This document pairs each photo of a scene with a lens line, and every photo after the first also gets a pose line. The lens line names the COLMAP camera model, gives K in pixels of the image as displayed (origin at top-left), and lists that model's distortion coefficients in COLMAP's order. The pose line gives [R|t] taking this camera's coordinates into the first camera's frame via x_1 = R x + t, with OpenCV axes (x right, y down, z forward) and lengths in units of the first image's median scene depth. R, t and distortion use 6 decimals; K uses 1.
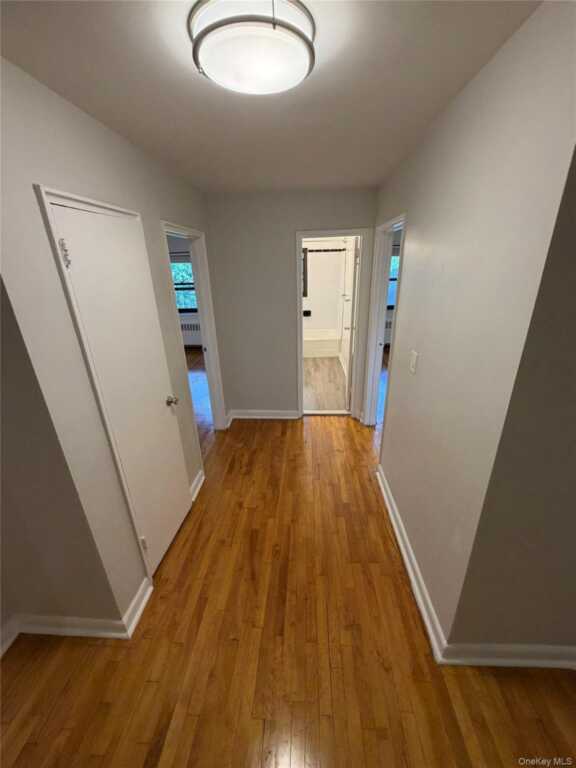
lens RADIAL K [[305.4, 0, 286.7], [0, 305.4, 379.3], [0, 0, 1]] dist [-0.001101, 0.000227]
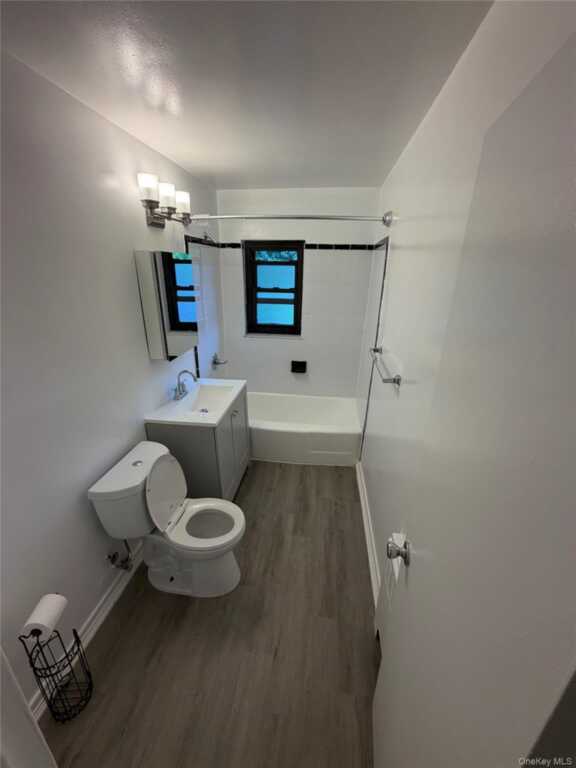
lens RADIAL K [[305.4, 0, 286.7], [0, 305.4, 379.3], [0, 0, 1]] dist [-0.001101, 0.000227]
pose [[0.996646, 0.061530, -0.053950, 0.080950], [-0.063060, 0.997641, -0.027126, -0.192424], [0.052154, 0.030437, 0.998175, 0.516859]]
